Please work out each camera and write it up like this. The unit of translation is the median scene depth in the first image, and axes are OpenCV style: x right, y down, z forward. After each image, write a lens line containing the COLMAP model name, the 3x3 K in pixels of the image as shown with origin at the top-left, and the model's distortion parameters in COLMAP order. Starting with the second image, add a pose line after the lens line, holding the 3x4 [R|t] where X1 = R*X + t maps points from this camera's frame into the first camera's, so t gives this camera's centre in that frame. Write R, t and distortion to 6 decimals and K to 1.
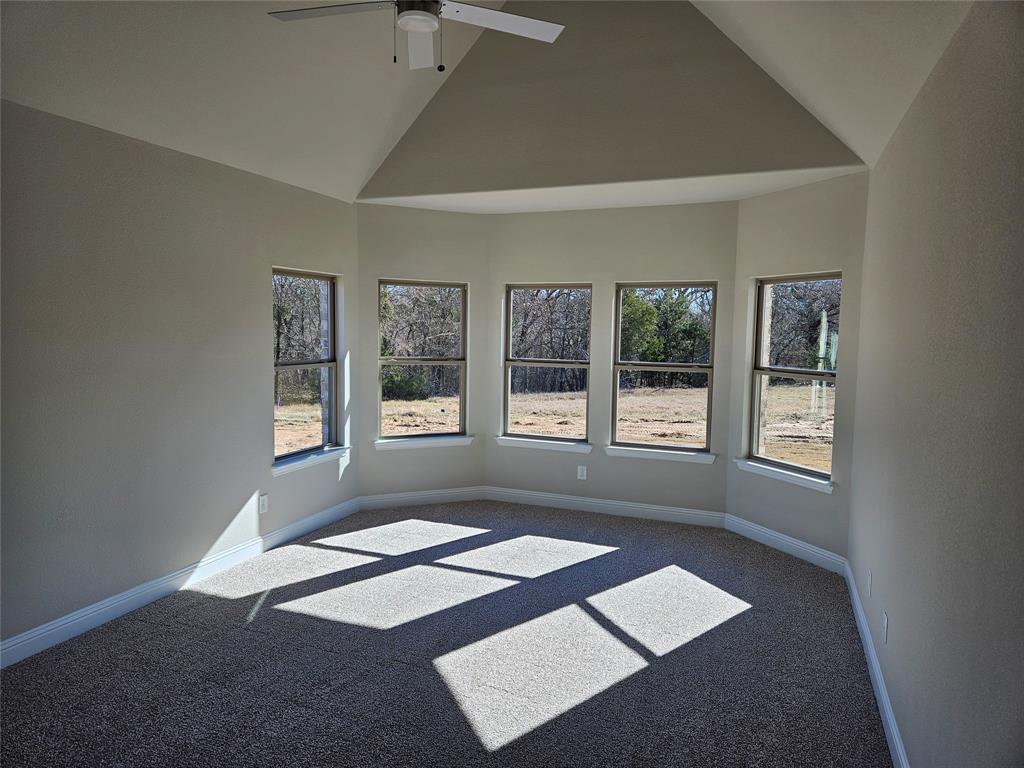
lens RADIAL K [[682.2, 0, 506.5], [0, 682.2, 383.9], [0, 0, 1]] dist [0.083362, -0.070408]
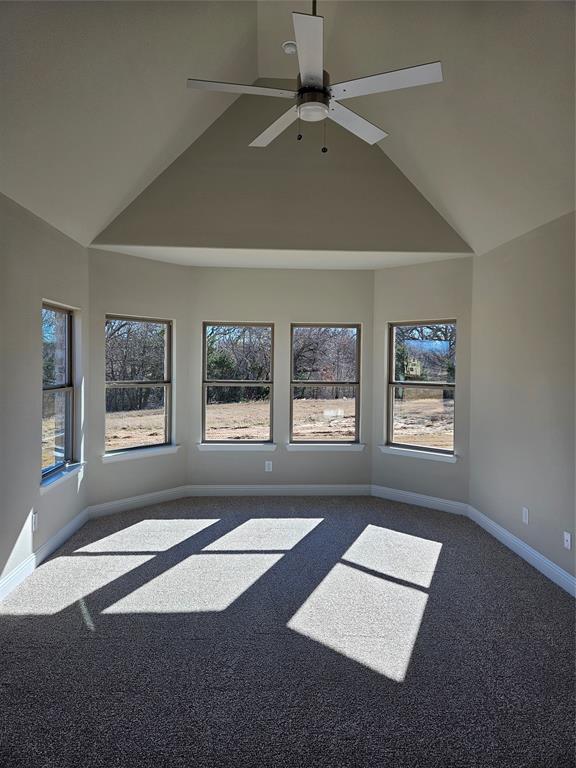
lens RADIAL K [[511.7, 0, 278.9], [0, 511.7, 378.8], [0, 0, 1]] dist [0.083362, -0.070408]
pose [[0.907283, -0.019435, 0.420072, -0.310641], [0.039176, 0.998494, -0.038416, 0.000842], [-0.418692, 0.051310, 0.906678, 0.099723]]
